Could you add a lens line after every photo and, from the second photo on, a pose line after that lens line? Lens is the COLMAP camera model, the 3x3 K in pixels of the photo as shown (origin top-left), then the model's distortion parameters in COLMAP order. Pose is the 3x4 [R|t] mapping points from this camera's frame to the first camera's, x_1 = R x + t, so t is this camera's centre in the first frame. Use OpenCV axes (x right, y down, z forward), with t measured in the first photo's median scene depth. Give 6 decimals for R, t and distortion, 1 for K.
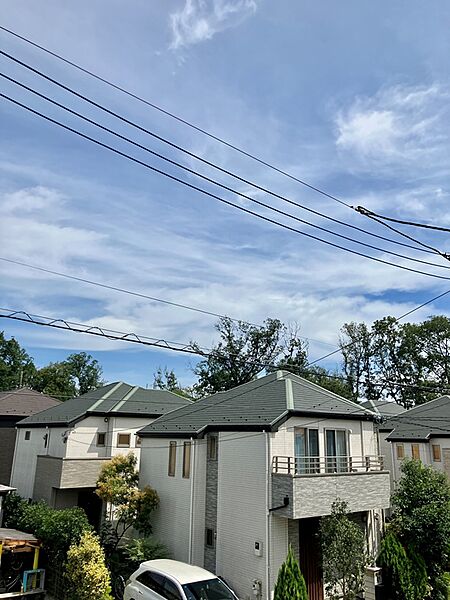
lens RADIAL K [[492.0, 0, 225.0], [0, 492.0, 300.0], [0, 0, 1]] dist [0.022009, -0.006665]
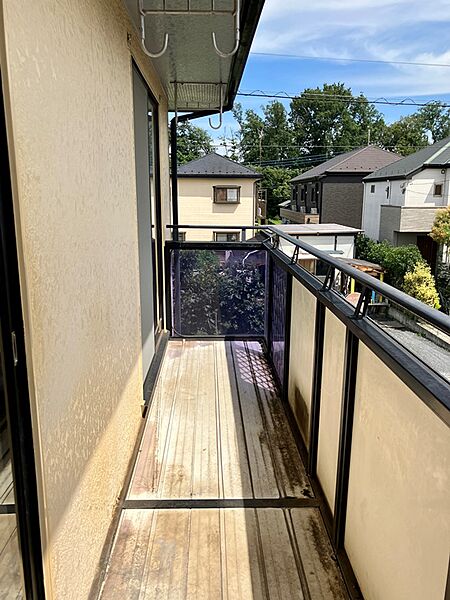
lens RADIAL K [[492.0, 0, 225.0], [0, 492.0, 300.0], [0, 0, 1]] dist [0.022009, -0.006665]
pose [[0.786987, 0.120011, -0.605184, 0.065107], [0.173981, 0.897923, 0.404309, -0.017732], [0.591930, -0.423477, 0.685774, -0.112170]]
